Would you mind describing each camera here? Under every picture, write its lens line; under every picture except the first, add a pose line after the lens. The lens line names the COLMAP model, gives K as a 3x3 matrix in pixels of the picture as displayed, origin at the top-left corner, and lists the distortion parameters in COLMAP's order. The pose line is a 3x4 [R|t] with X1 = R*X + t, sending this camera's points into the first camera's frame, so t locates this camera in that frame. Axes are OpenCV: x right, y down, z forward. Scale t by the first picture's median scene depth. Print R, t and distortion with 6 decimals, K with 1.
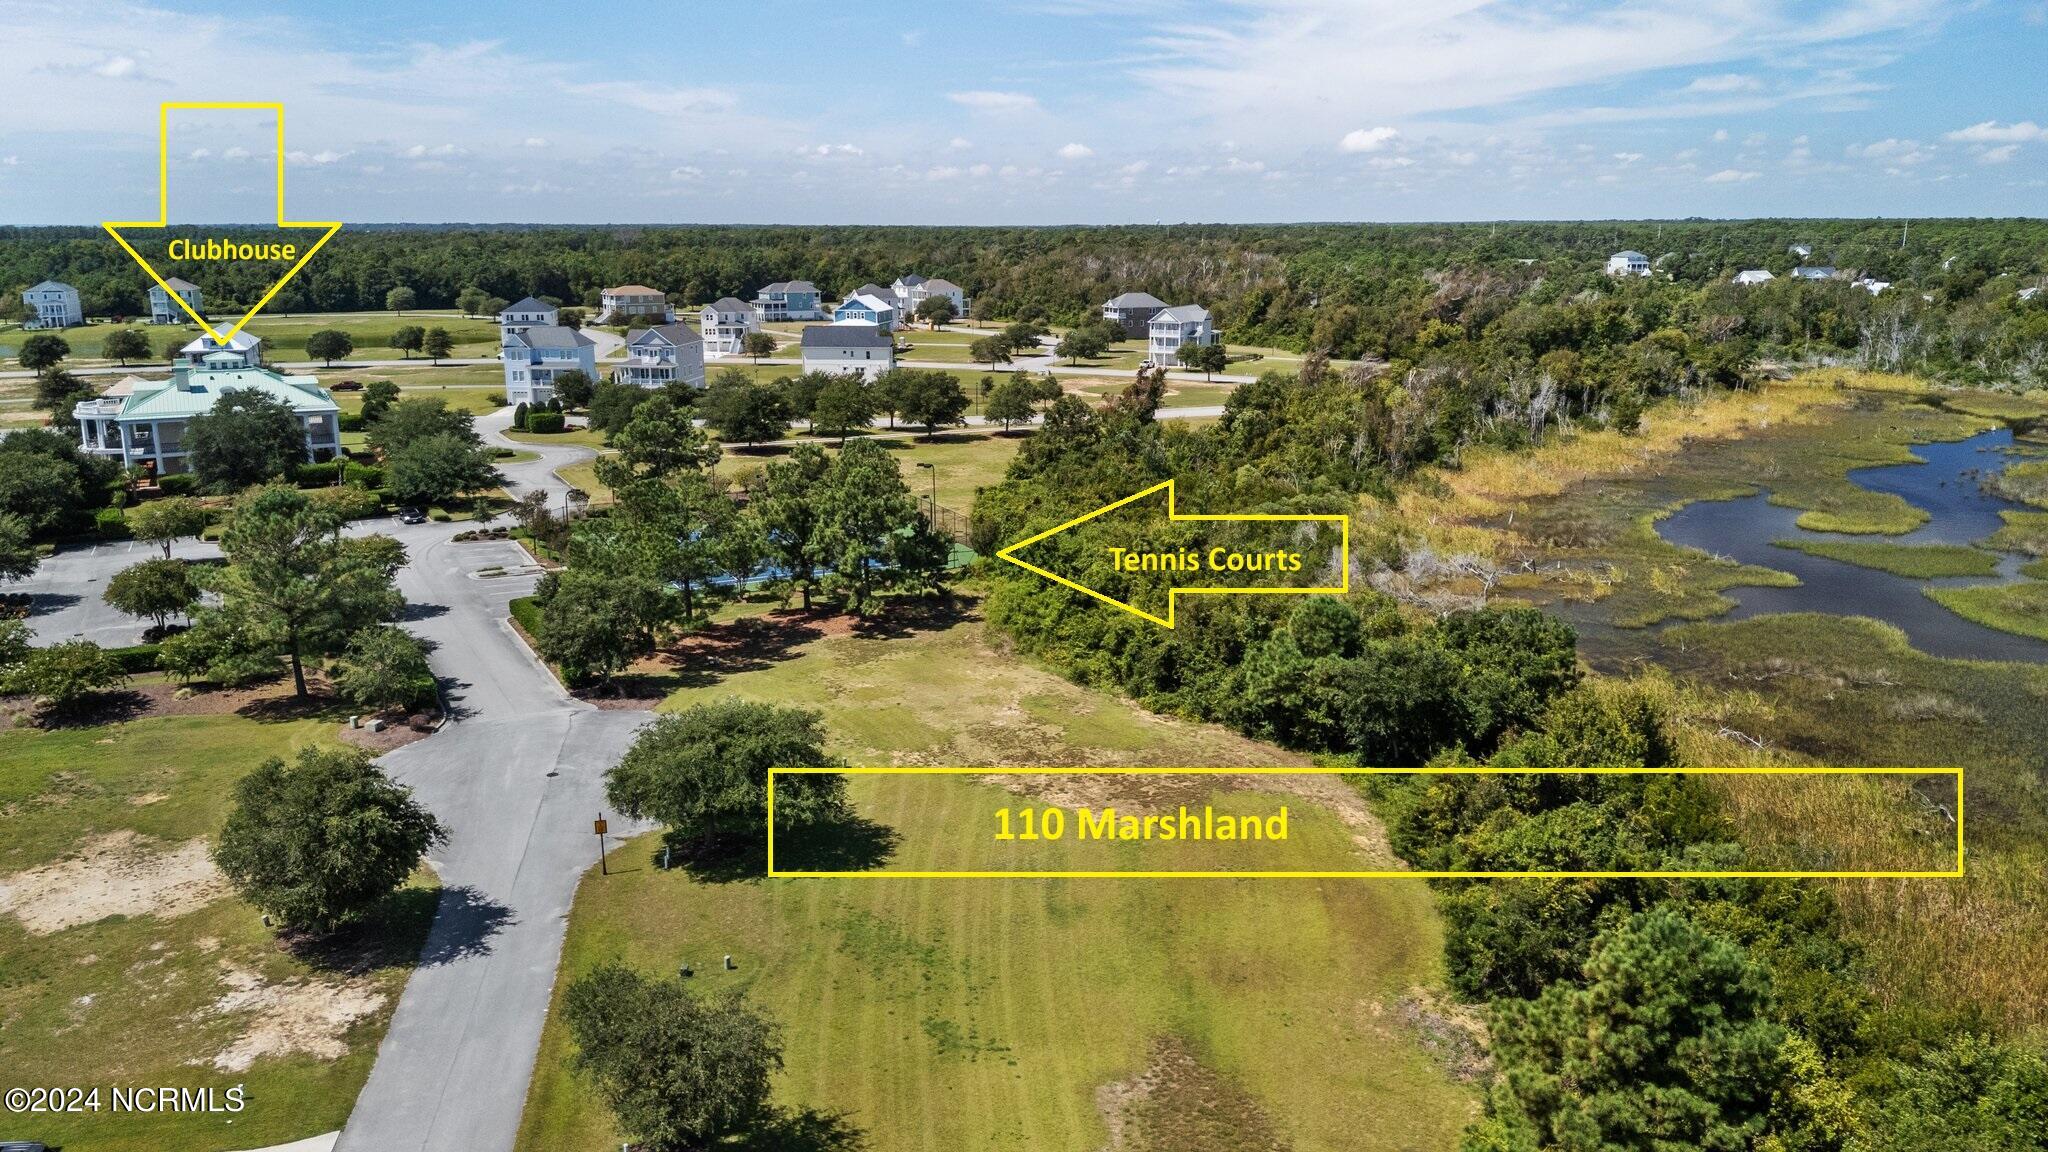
lens RADIAL K [[1495.6, 0, 1046.4], [0, 1495.6, 575.9], [0, 0, 1]] dist [0.083280, -0.079609]
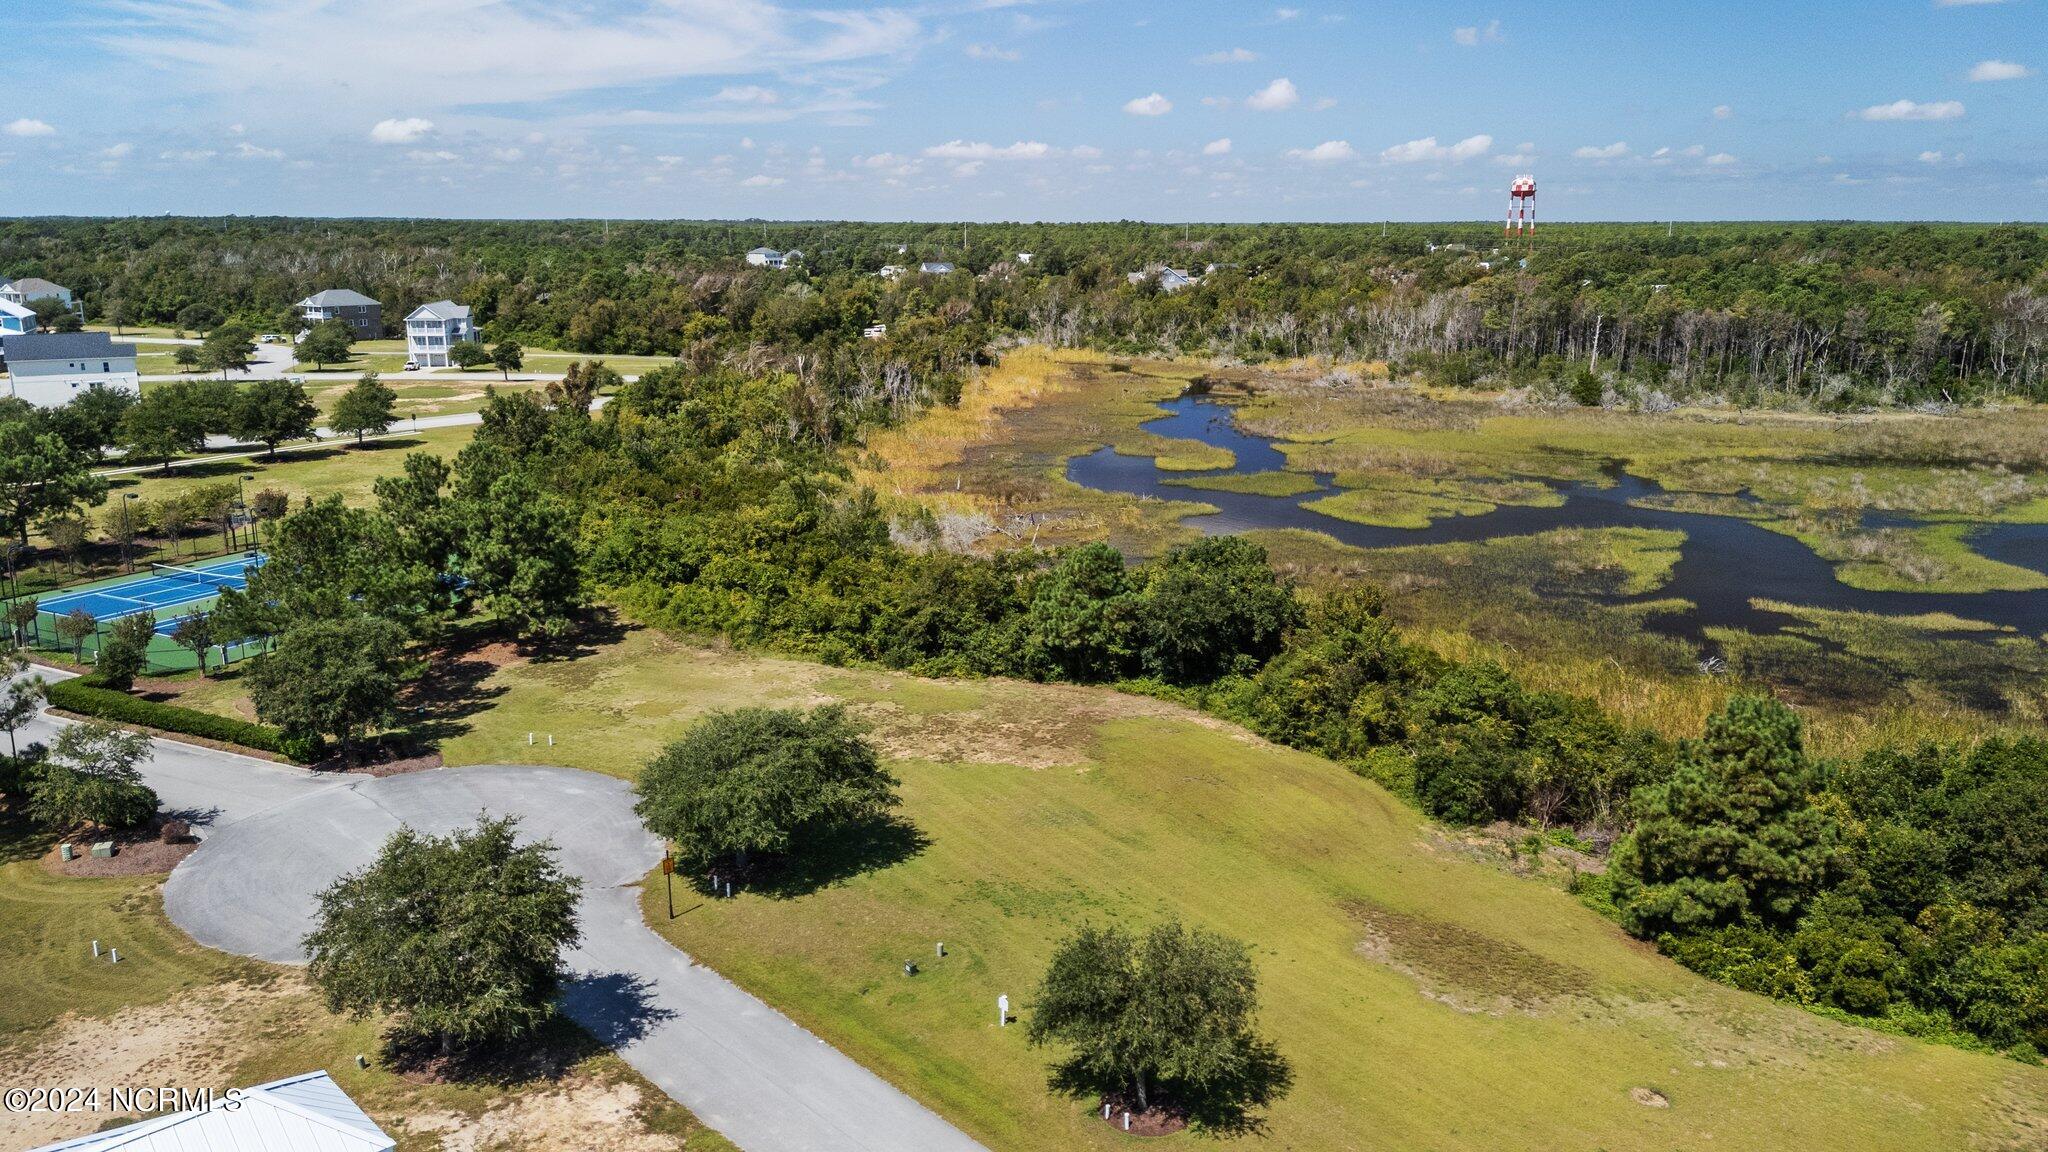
lens RADIAL K [[1492.5, 0, 1035.0], [0, 1492.5, 579.0], [0, 0, 1]] dist [0.085554, -0.088718]
pose [[0.837092, -0.123576, 0.532923, -0.151361], [0.121744, 0.991805, 0.038753, -0.002910], [-0.533344, 0.032441, 0.845276, 0.031357]]
